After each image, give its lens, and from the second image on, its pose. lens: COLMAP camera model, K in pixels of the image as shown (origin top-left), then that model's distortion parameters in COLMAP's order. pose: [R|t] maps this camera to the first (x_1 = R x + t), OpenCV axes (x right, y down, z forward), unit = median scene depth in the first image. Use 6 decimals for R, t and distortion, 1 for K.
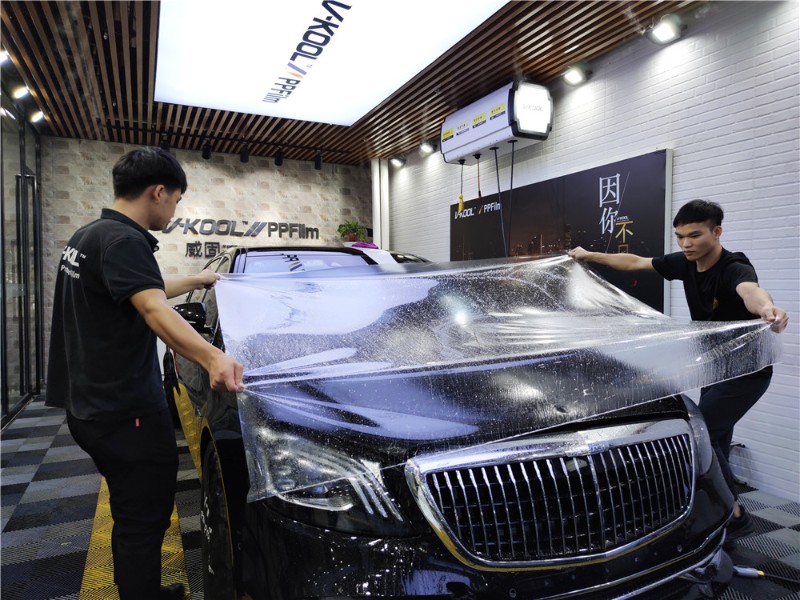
lens RADIAL K [[560.6, 0, 400.0], [0, 560.6, 300.0], [0, 0, 1]] dist [0.000870, 0.000352]
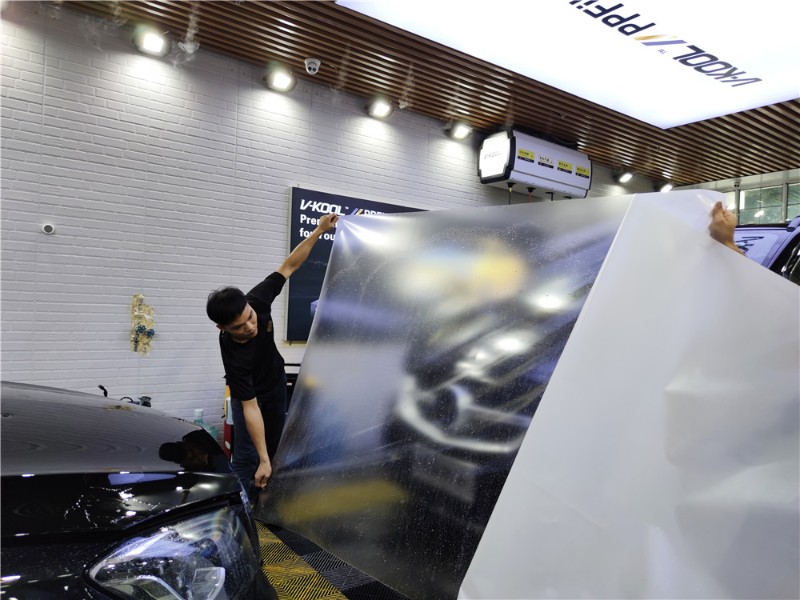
lens RADIAL K [[560.6, 0, 400.0], [0, 560.6, 300.0], [0, 0, 1]] dist [0.000870, 0.000352]
pose [[-0.171570, 0.064813, 0.983038, -0.860914], [0.017983, 0.997873, -0.062653, 0.017893], [-0.985008, 0.006928, -0.172370, 1.442919]]
